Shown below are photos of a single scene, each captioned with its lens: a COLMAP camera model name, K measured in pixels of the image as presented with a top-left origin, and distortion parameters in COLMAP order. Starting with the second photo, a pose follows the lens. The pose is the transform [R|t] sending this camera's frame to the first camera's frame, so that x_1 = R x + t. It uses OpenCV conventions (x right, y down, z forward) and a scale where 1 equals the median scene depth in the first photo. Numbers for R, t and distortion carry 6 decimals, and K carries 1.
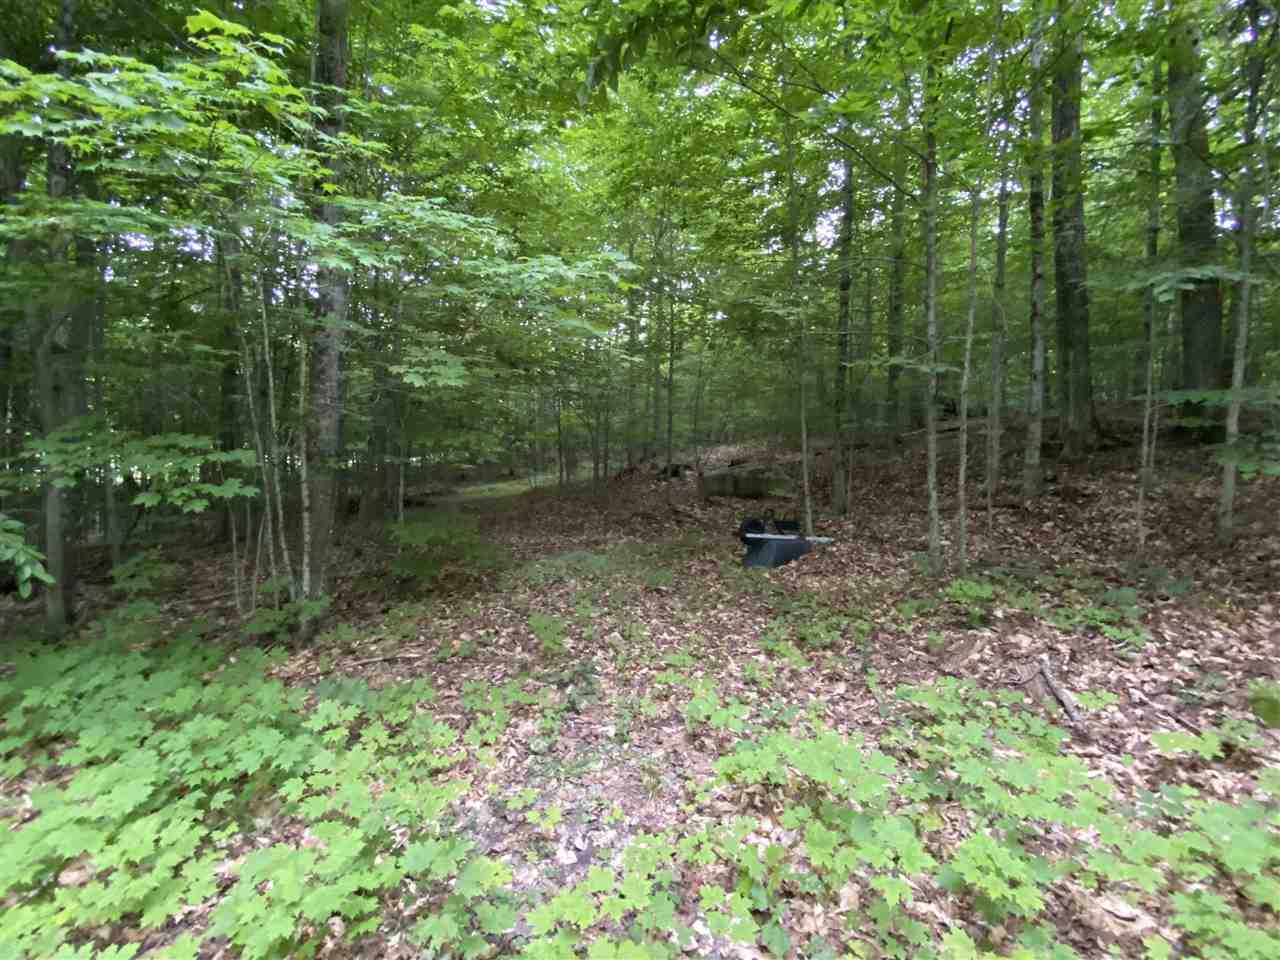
lens RADIAL K [[578.1, 0, 640.0], [0, 578.1, 480.0], [0, 0, 1]] dist [0.020850, -0.020793]
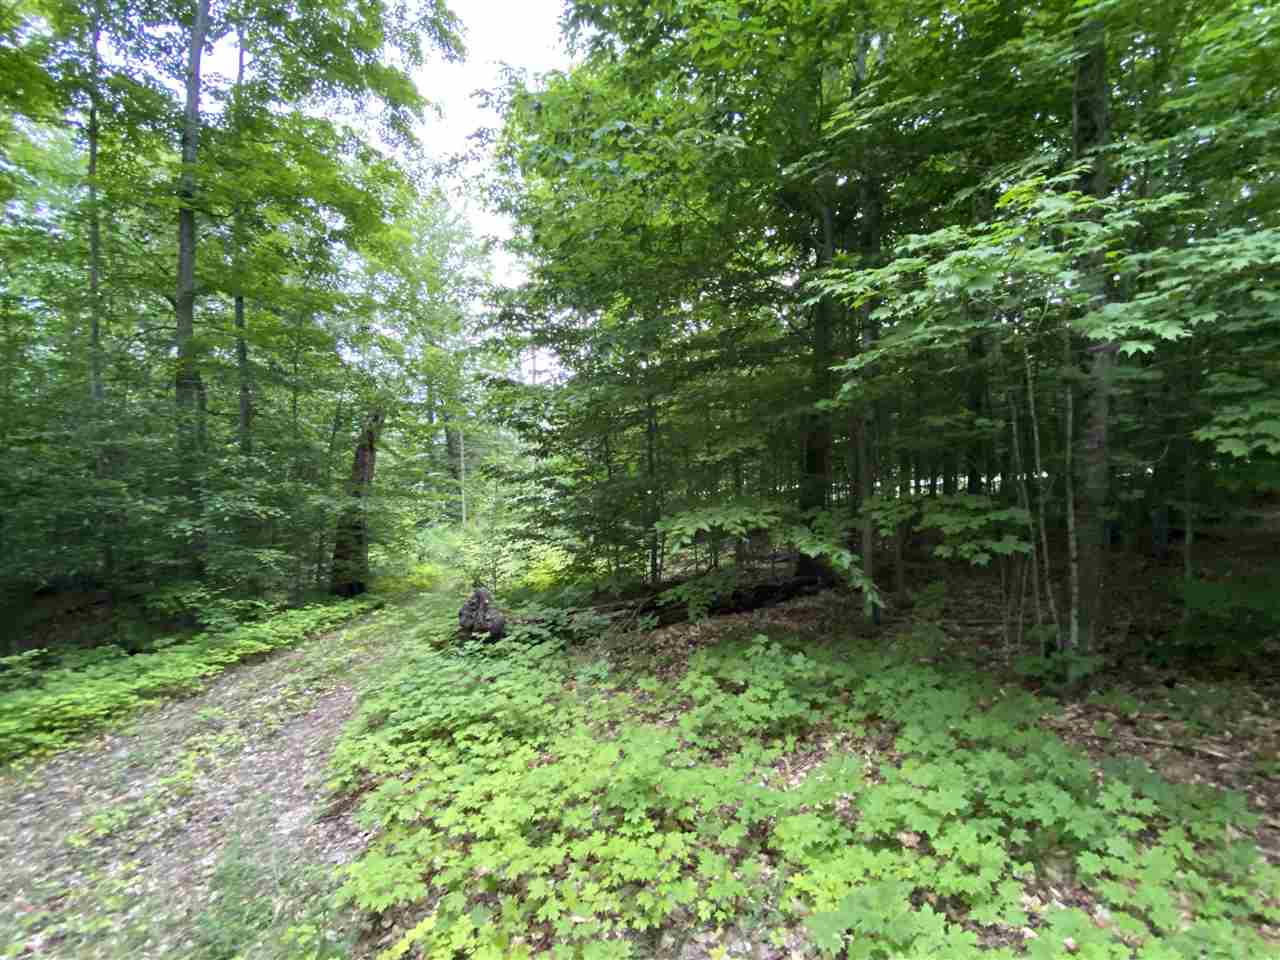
lens RADIAL K [[578.1, 0, 640.0], [0, 578.1, 480.0], [0, 0, 1]] dist [0.020850, -0.020793]
pose [[0.427881, -0.019343, -0.903628, 0.002423], [-0.003478, 0.999728, -0.023047, -0.098214], [0.903829, 0.013004, 0.427697, -0.139212]]
